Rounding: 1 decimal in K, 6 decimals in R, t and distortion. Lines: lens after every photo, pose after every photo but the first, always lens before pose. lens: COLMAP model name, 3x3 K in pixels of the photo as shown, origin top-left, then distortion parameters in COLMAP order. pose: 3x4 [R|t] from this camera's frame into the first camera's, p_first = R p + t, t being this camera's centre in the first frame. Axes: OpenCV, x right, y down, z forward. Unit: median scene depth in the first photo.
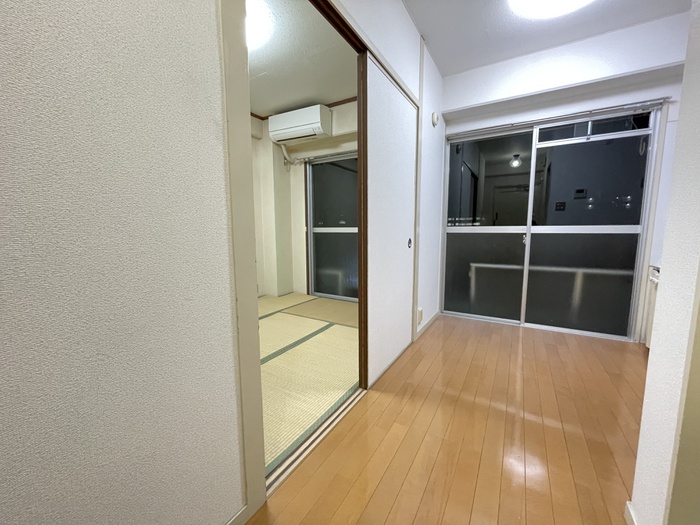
lens RADIAL K [[281.6, 0, 350.0], [0, 281.6, 262.5], [0, 0, 1]] dist [-0.000778, 0.000113]
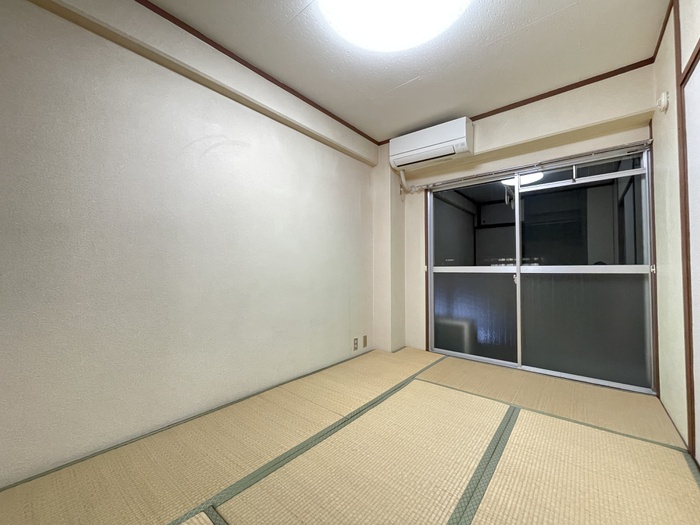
lens RADIAL K [[281.6, 0, 350.0], [0, 281.6, 262.5], [0, 0, 1]] dist [-0.000778, 0.000113]
pose [[0.988438, -0.001598, -0.151616, -0.264697], [-0.020004, 0.989829, -0.140848, -0.017050], [0.150299, 0.142252, 0.978353, 0.176347]]
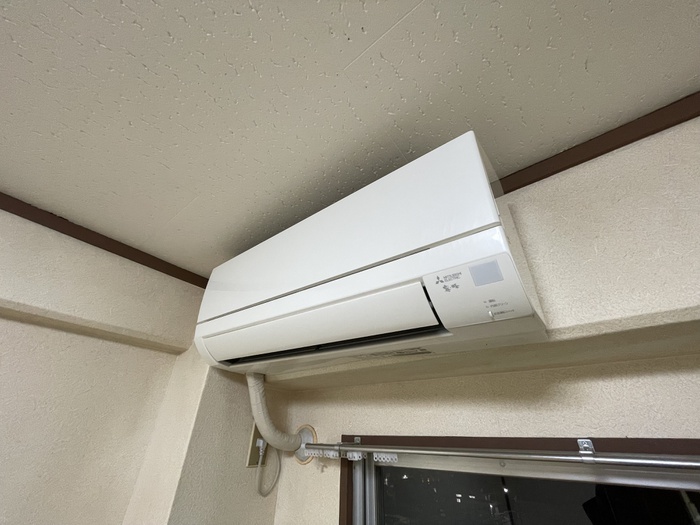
lens RADIAL K [[281.6, 0, 350.0], [0, 281.6, 262.5], [0, 0, 1]] dist [-0.000778, 0.000113]
pose [[0.994032, -0.044187, -0.099736, -0.133049], [-0.028644, 0.776476, -0.629495, -0.346935], [0.105258, 0.628596, 0.770577, 0.771725]]
